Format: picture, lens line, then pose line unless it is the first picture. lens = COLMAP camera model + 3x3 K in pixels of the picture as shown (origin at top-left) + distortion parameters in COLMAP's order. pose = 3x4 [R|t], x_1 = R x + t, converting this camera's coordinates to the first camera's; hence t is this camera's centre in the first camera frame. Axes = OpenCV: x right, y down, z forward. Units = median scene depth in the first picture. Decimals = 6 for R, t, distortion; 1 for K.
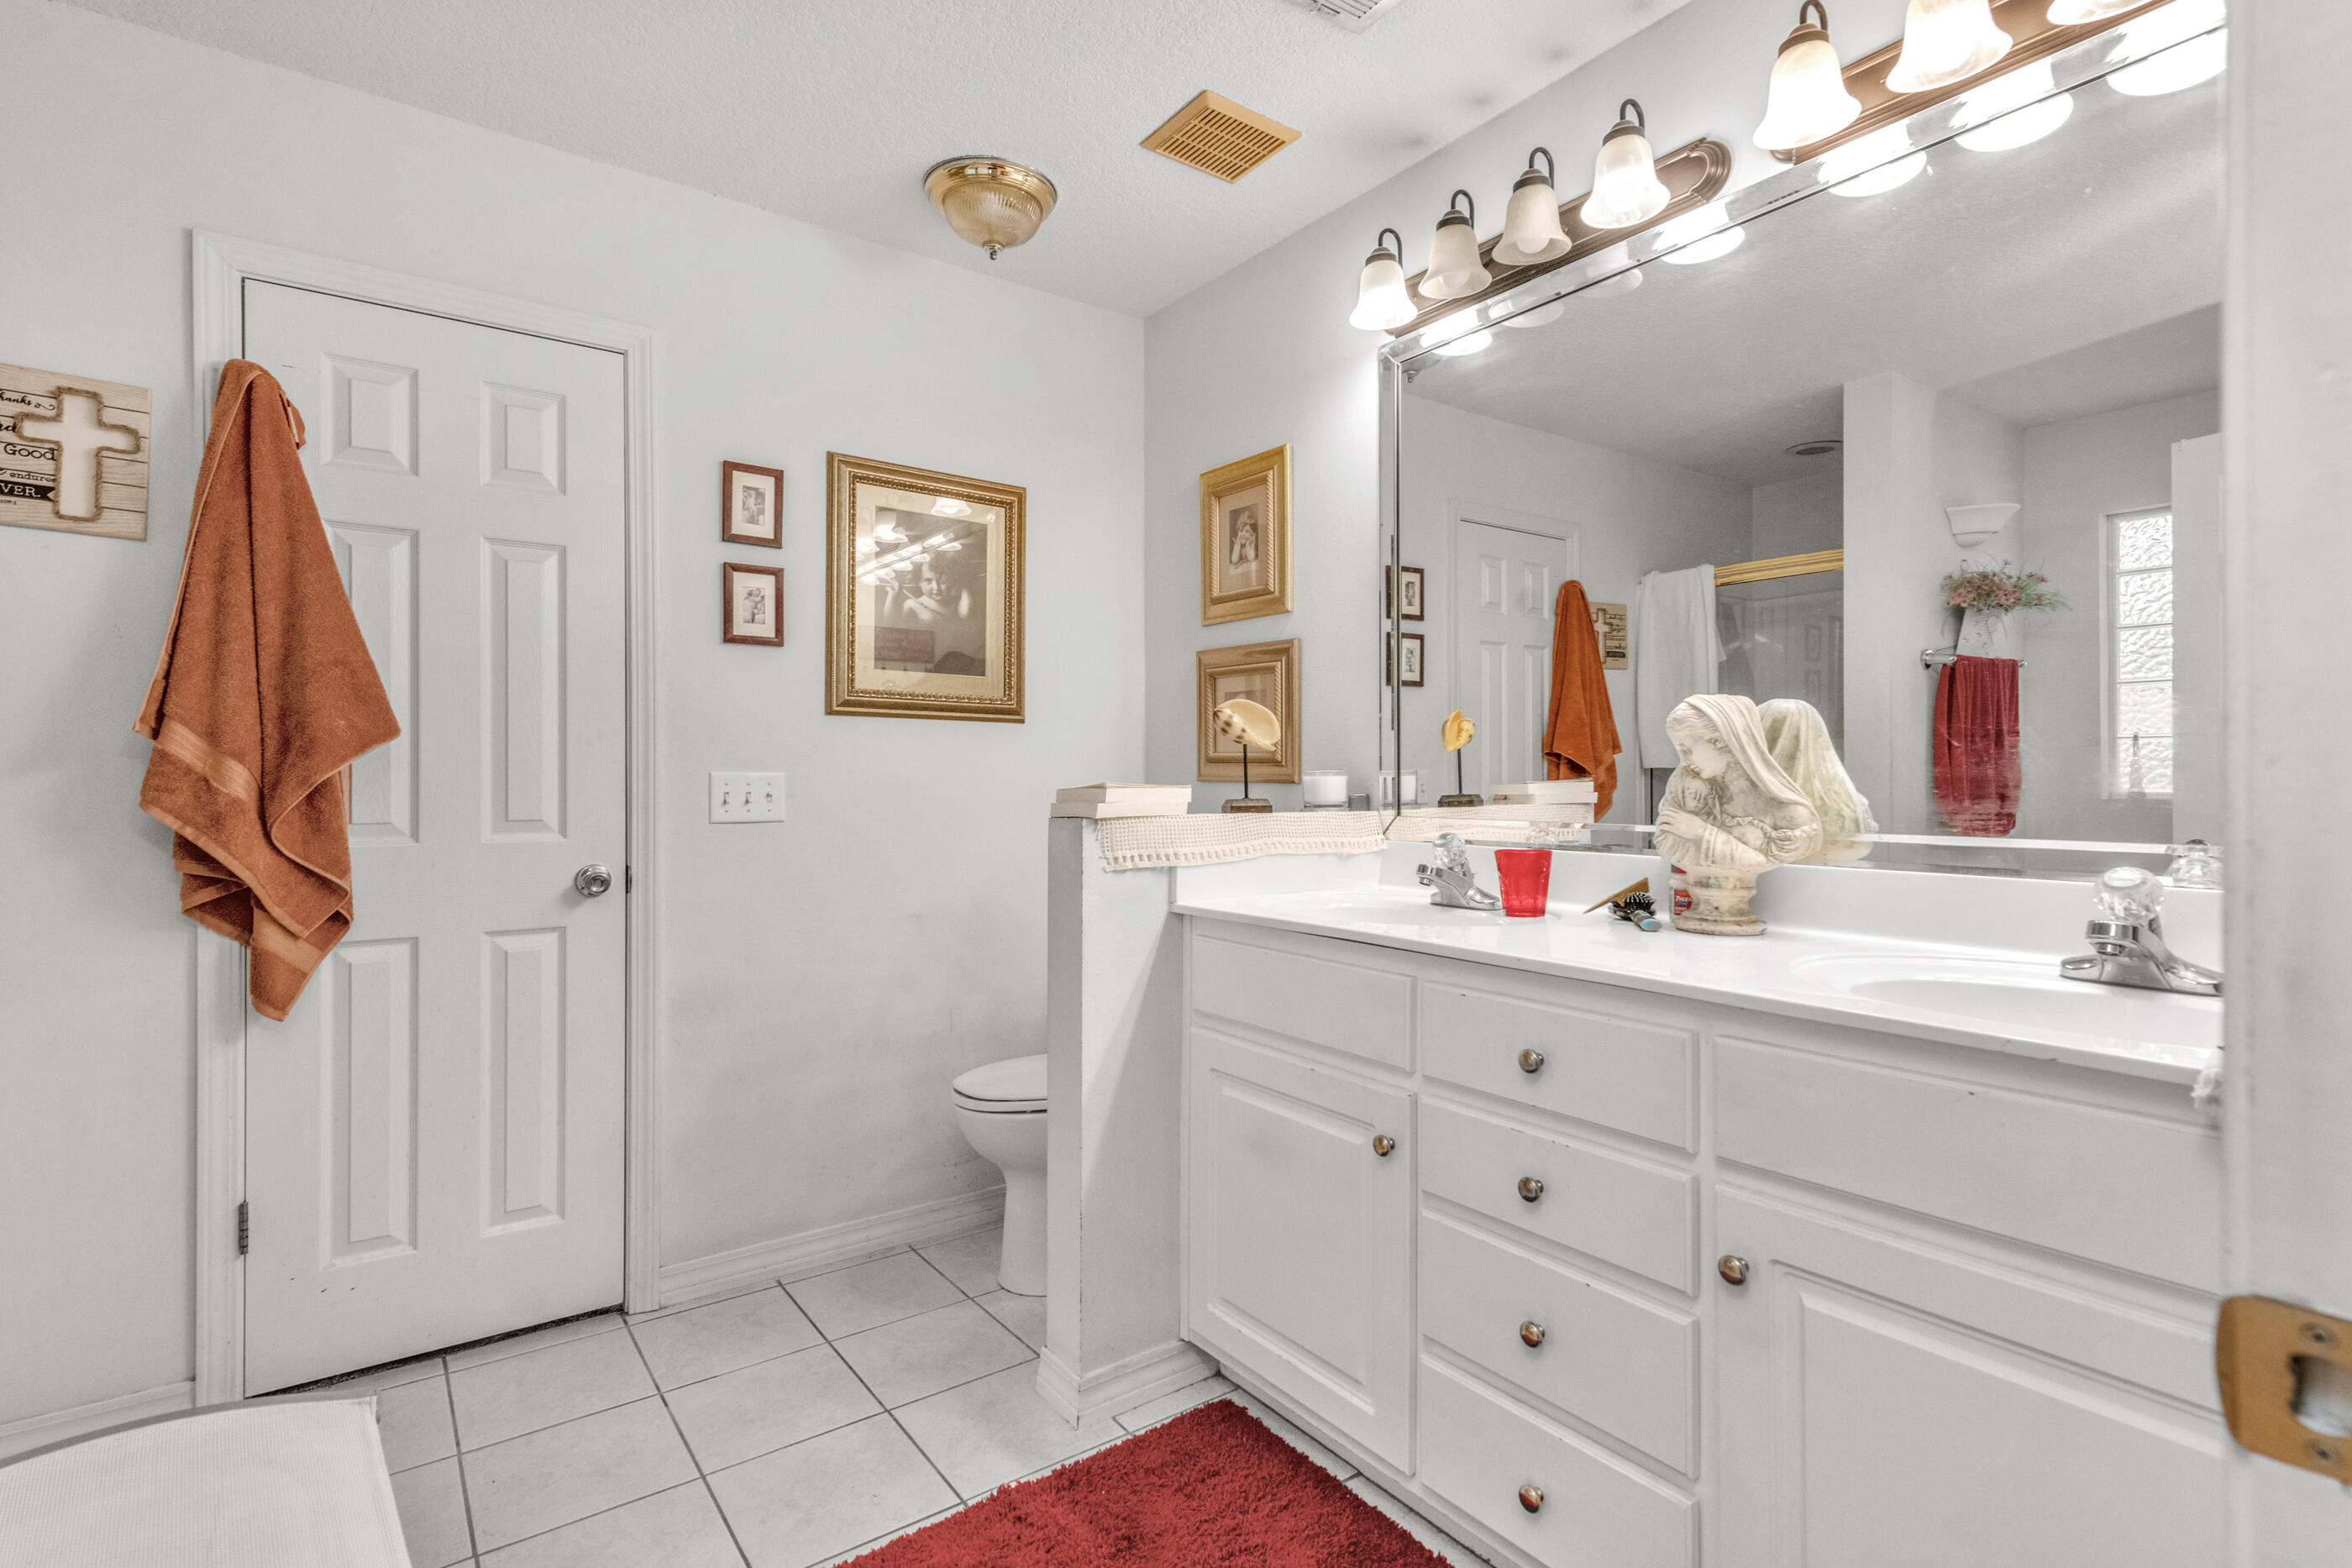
lens RADIAL K [[1106.9, 0, 1176.2], [0, 1106.9, 781.8], [0, 0, 1]] dist [-0.003326, -0.001926]
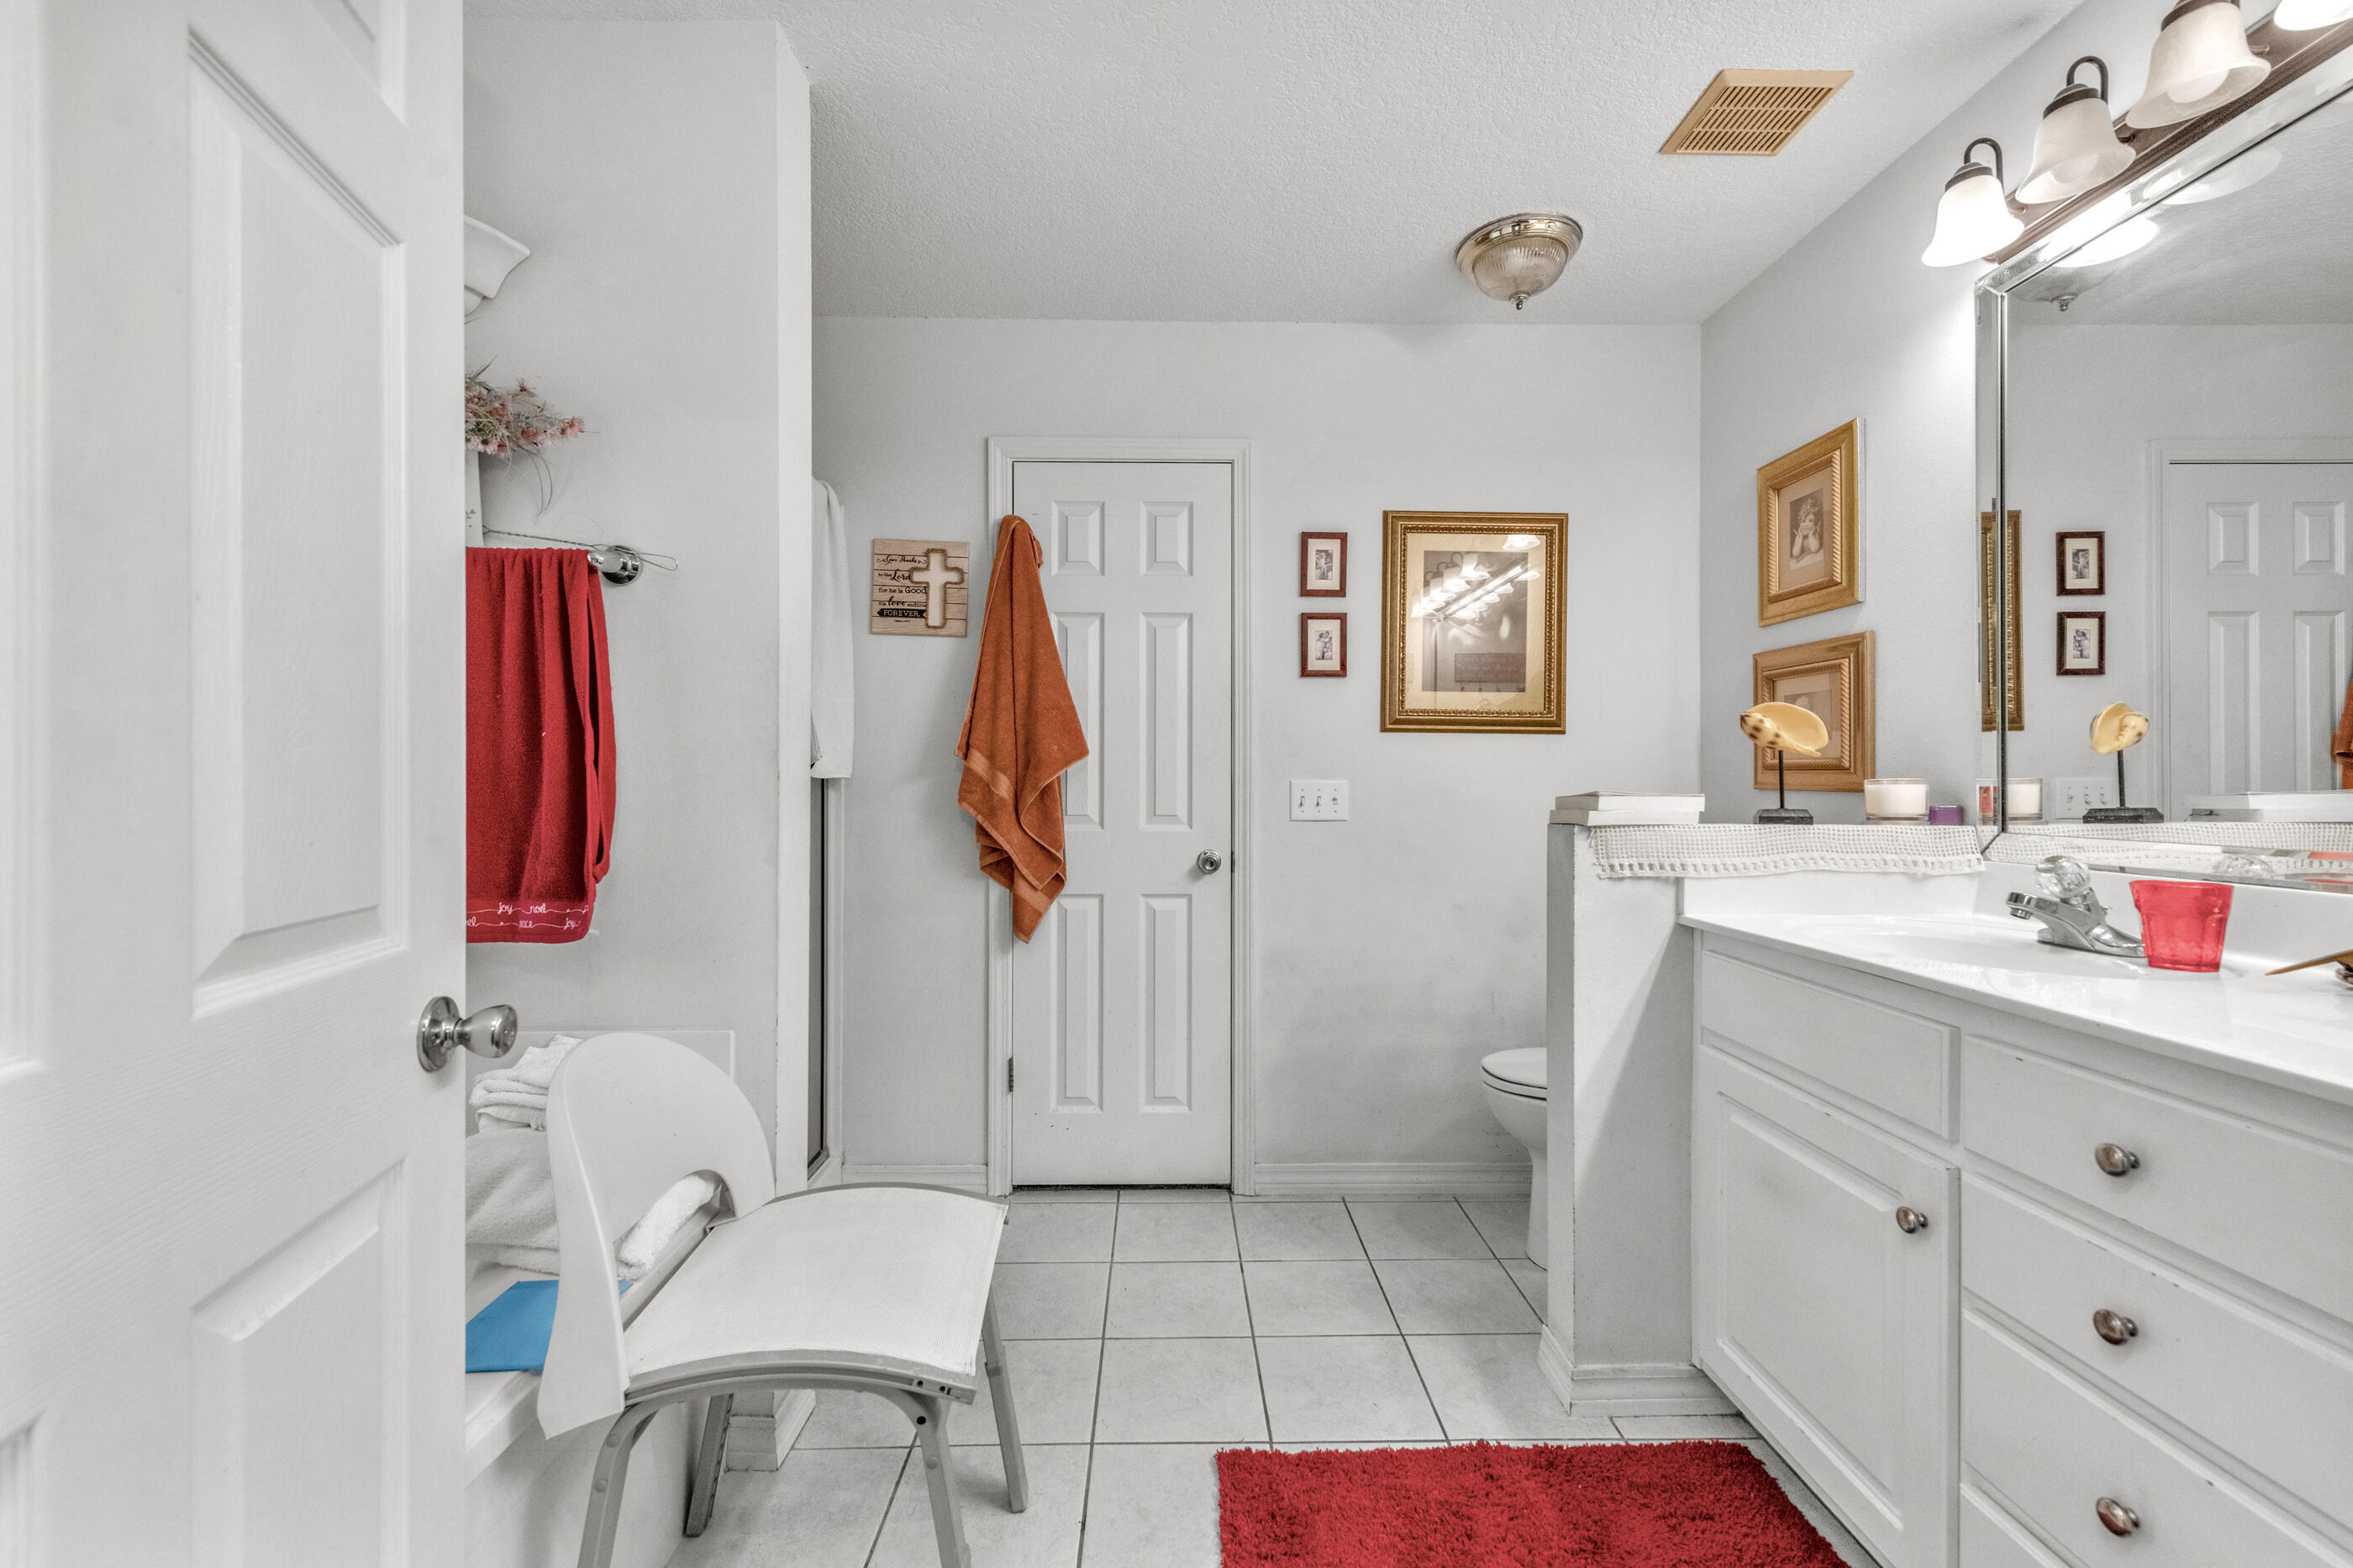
lens RADIAL K [[933.0, 0, 1176.5], [0, 933.0, 784.0], [0, 0, 1]] dist [0.001824, -0.005117]
pose [[0.814348, 0.001862, -0.580374, 0.102192], [-0.003729, 0.999991, -0.002023, -0.001975], [0.580365, 0.003811, 0.814347, 0.064011]]
